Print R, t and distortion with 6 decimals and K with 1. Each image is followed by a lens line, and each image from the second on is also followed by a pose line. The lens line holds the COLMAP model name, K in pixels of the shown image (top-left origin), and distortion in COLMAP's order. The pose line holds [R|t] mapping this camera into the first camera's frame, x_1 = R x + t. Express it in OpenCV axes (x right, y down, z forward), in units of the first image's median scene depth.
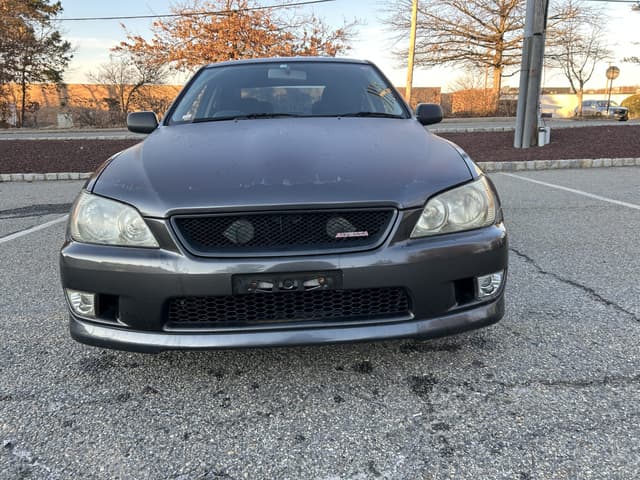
lens RADIAL K [[474.7, 0, 324.1], [0, 474.7, 234.3], [0, 0, 1]] dist [0.048615, -0.050836]
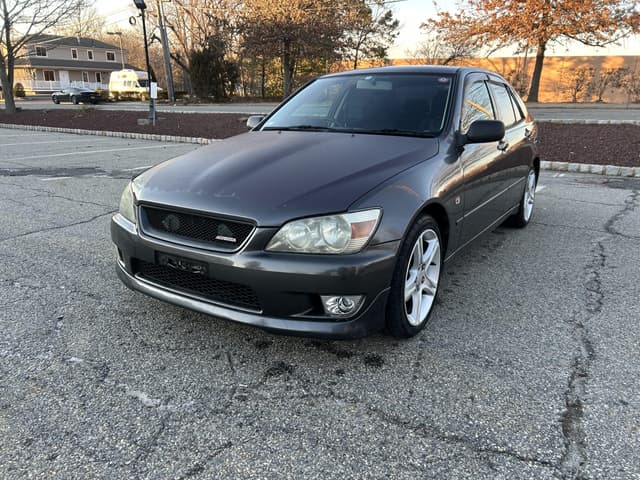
lens RADIAL K [[474.7, 0, 325.5], [0, 474.7, 241.8], [0, 0, 1]] dist [0.048615, -0.050836]
pose [[0.816577, 0.190099, -0.545036, 0.562906], [-0.153101, 0.981725, 0.113030, -0.102352], [0.556563, -0.008852, 0.830759, 0.032624]]
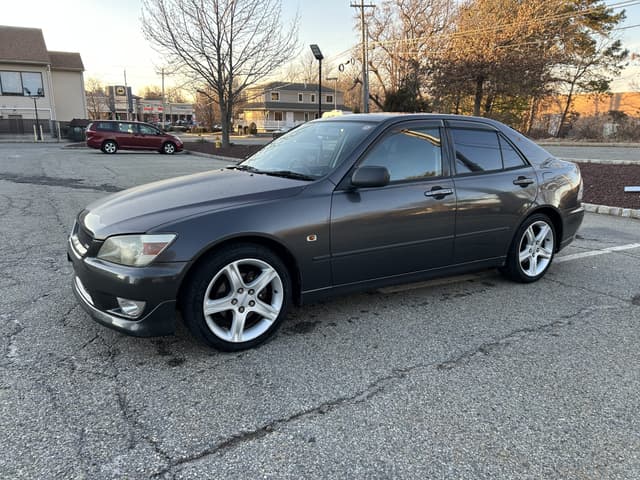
lens RADIAL K [[474.7, 0, 323.4], [0, 474.7, 242.7], [0, 0, 1]] dist [0.048615, -0.050836]
pose [[0.509701, 0.218398, -0.832170, 1.105999], [-0.217632, 0.968516, 0.120883, -0.233559], [0.832371, 0.119493, 0.541184, 0.430777]]
